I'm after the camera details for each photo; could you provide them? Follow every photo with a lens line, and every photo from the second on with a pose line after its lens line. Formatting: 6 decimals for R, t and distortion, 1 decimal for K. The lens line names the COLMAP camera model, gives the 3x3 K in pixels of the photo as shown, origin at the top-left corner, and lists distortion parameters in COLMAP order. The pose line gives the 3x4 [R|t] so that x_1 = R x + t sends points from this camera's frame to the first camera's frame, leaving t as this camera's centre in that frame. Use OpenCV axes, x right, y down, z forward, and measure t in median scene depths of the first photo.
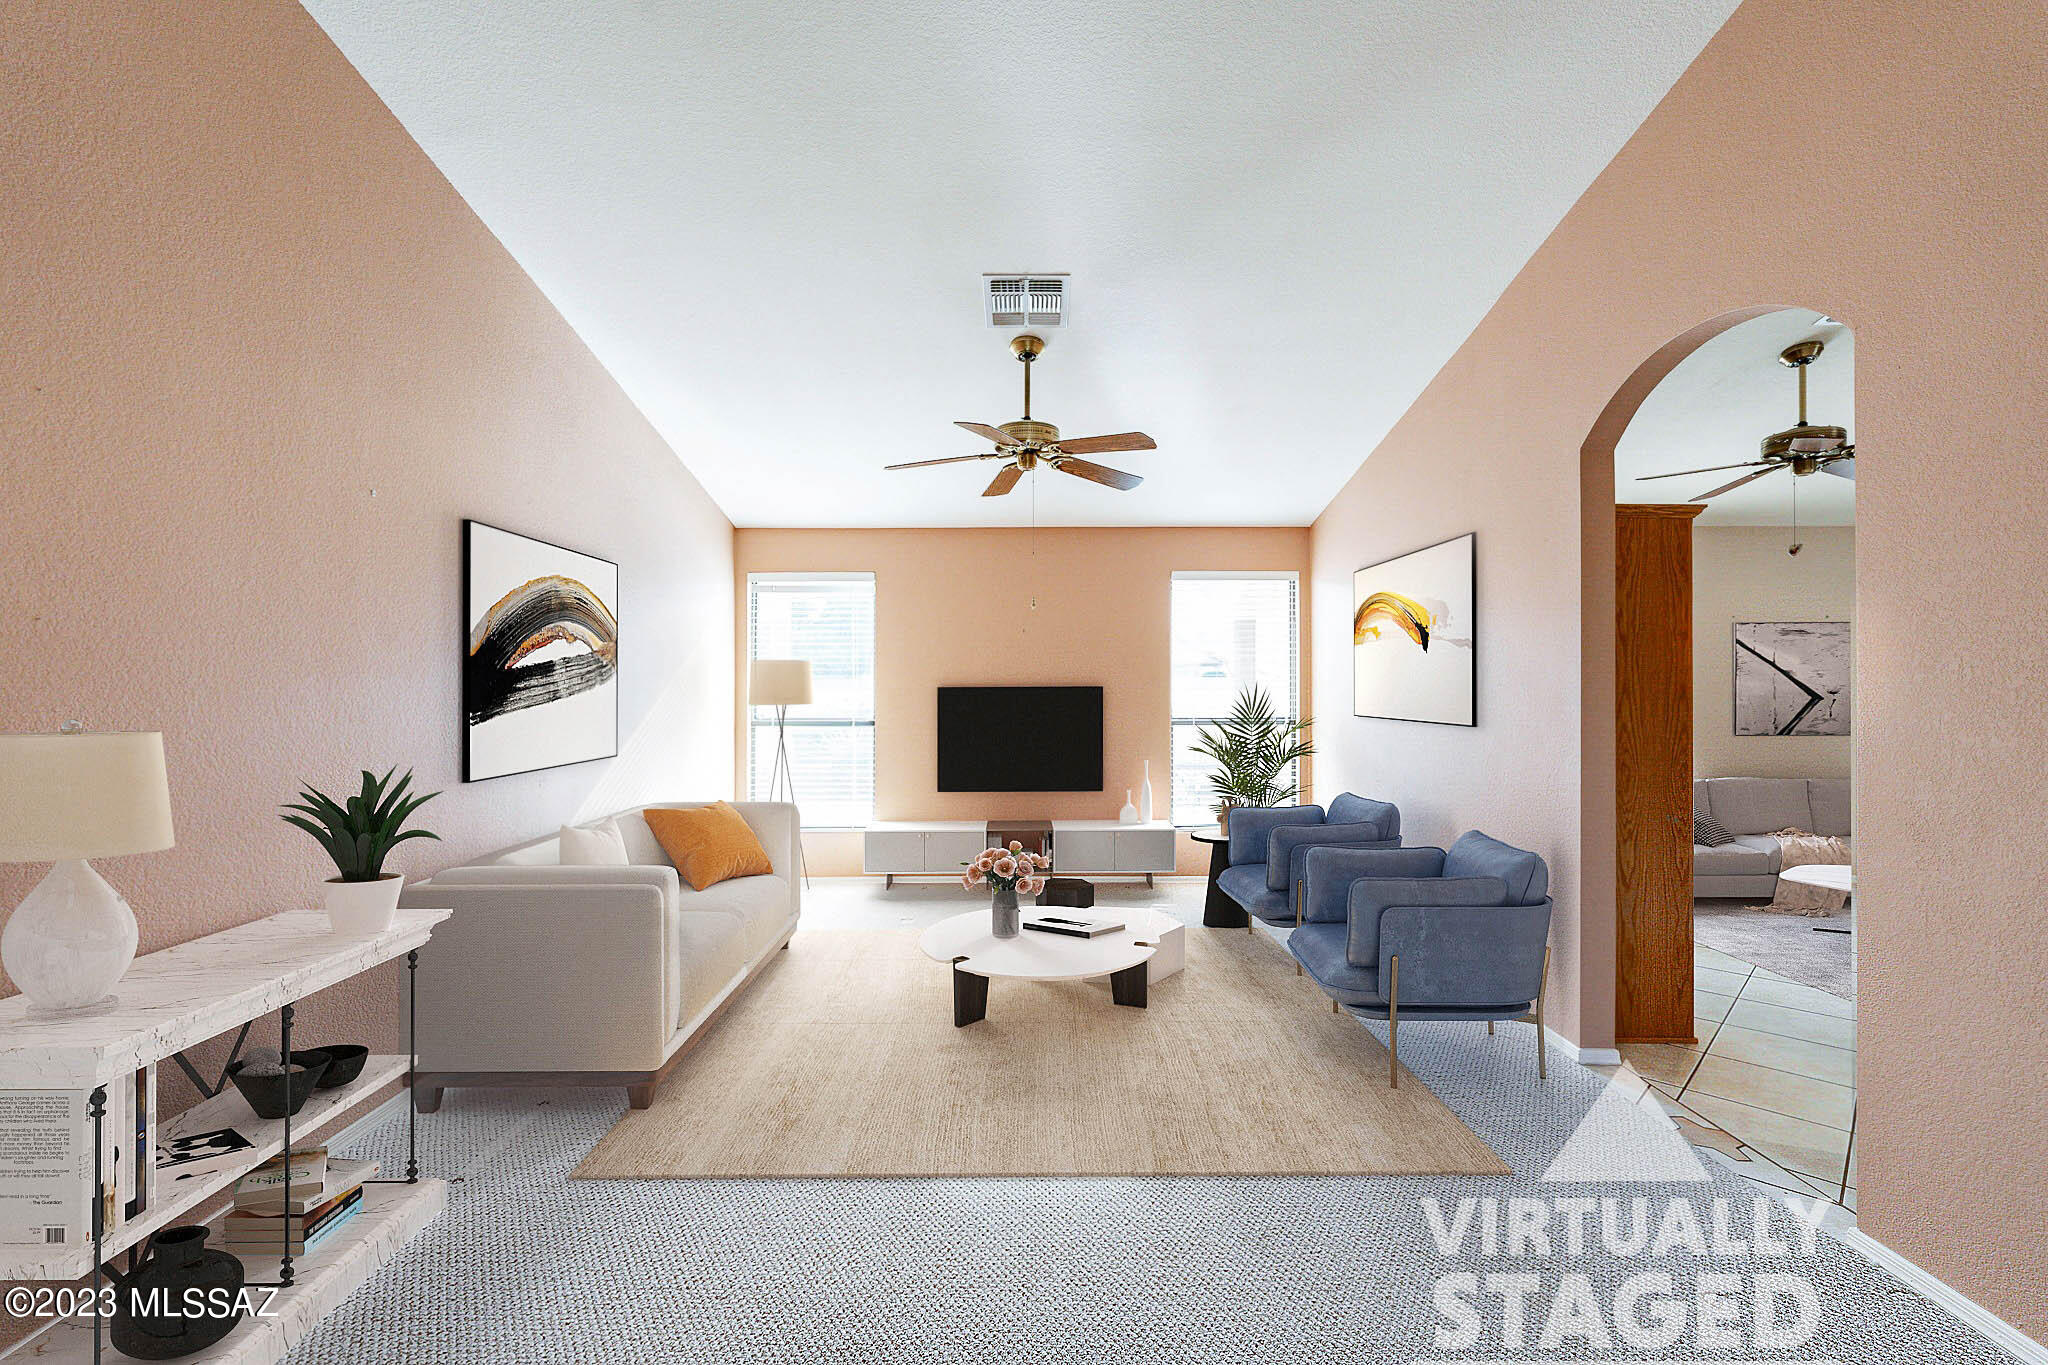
lens RADIAL K [[890.0, 0, 1025.6], [0, 890.0, 687.6], [0, 0, 1]] dist [-0.005536, 0.001305]
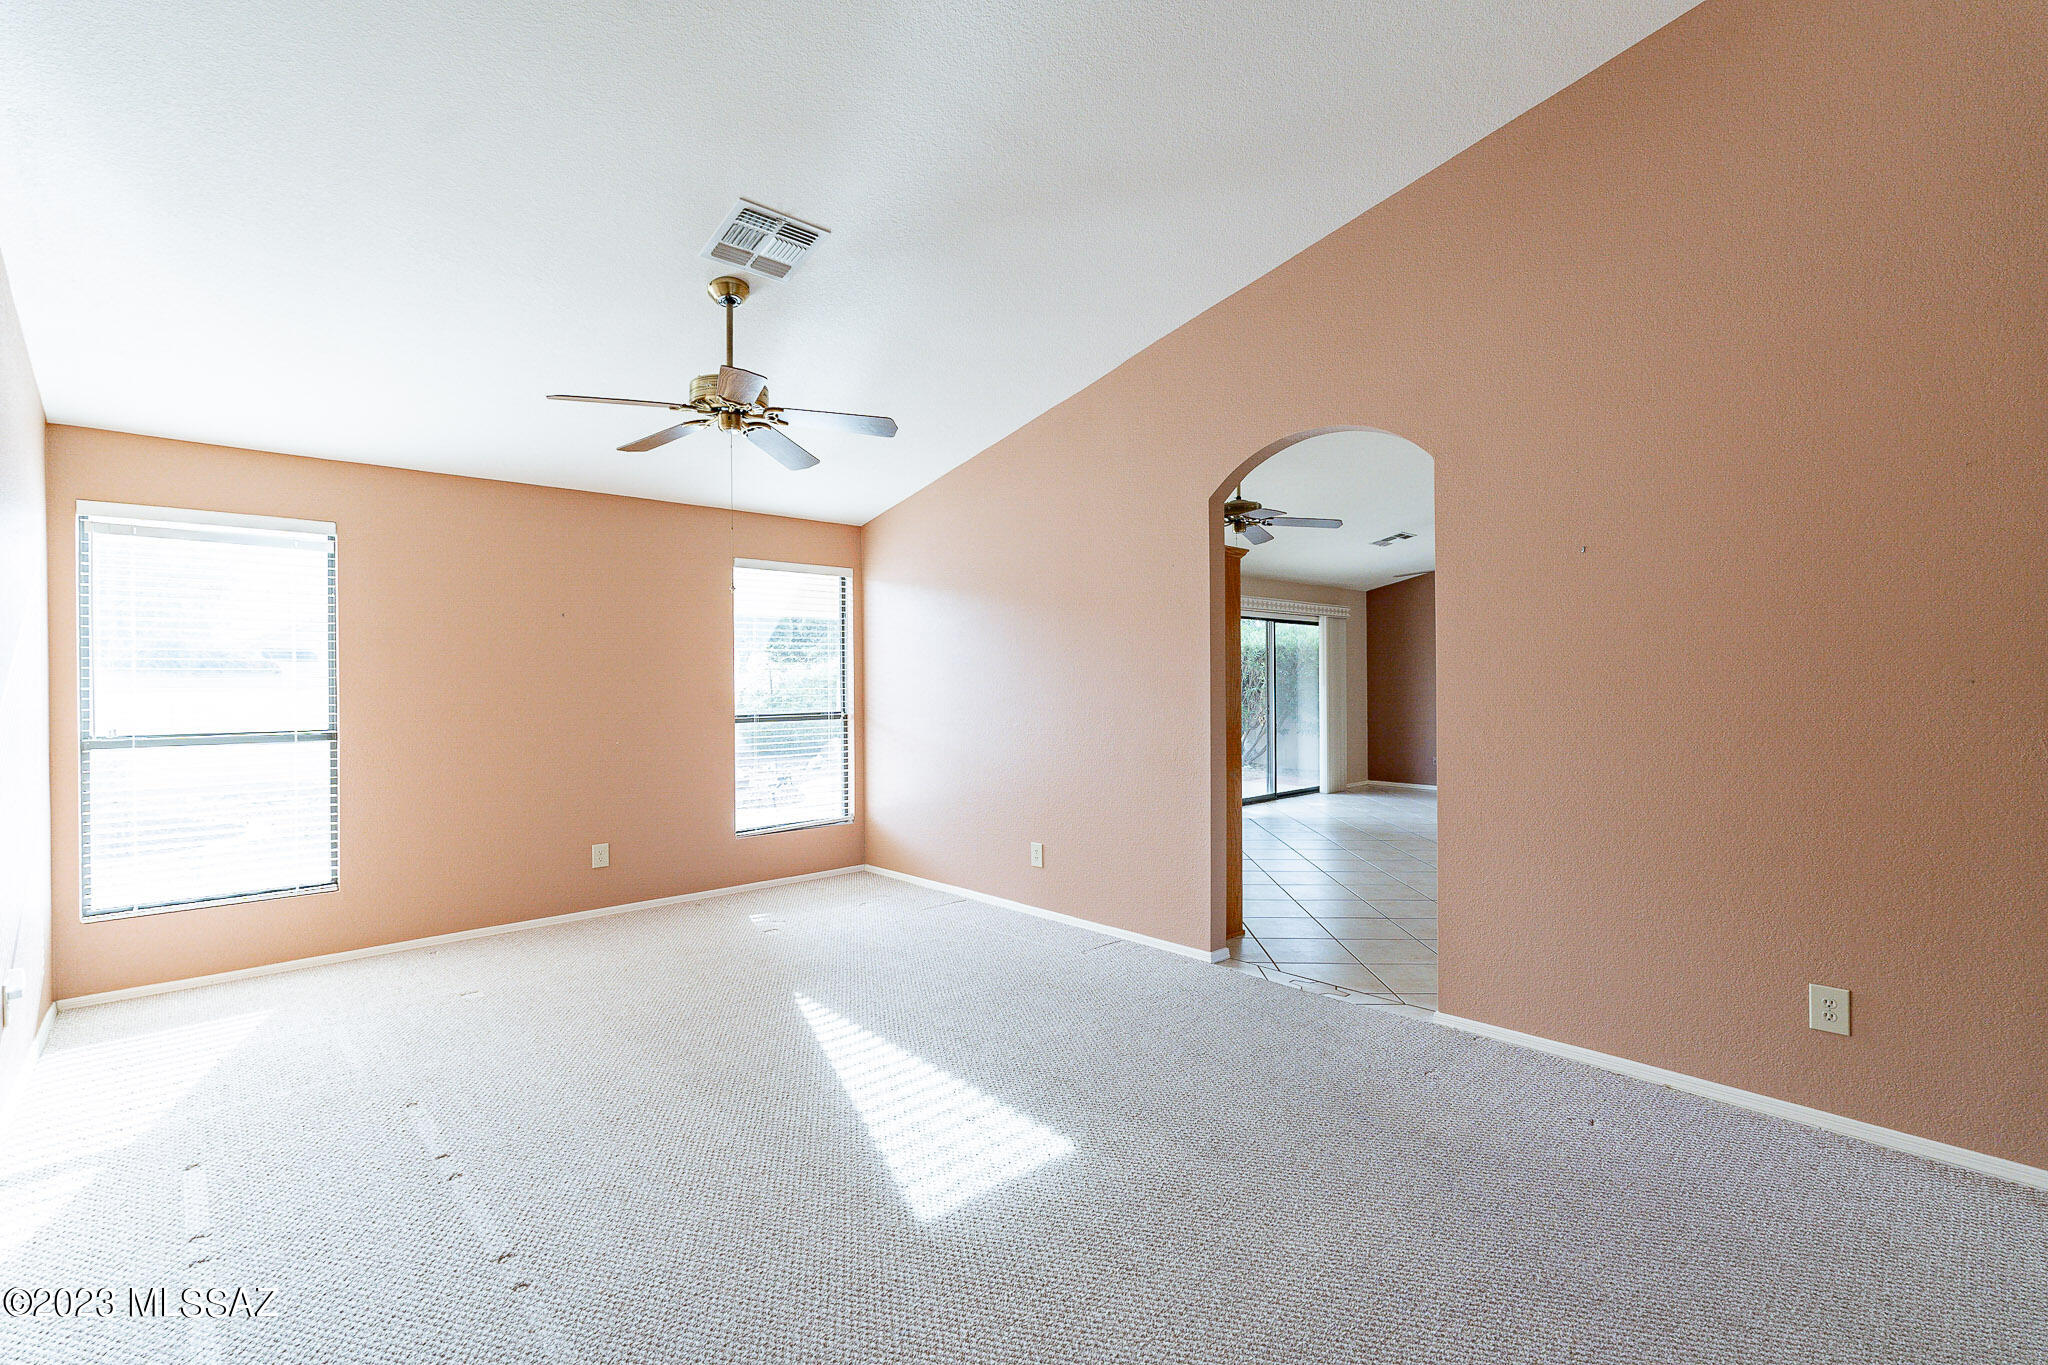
lens RADIAL K [[890.0, 0, 1025.6], [0, 890.0, 687.6], [0, 0, 1]] dist [-0.005536, 0.001305]
pose [[0.737277, -0.010224, 0.675514, -0.329093], [0.006062, 0.999945, 0.008518, -0.001726], [-0.675564, -0.002185, 0.737298, 0.147460]]
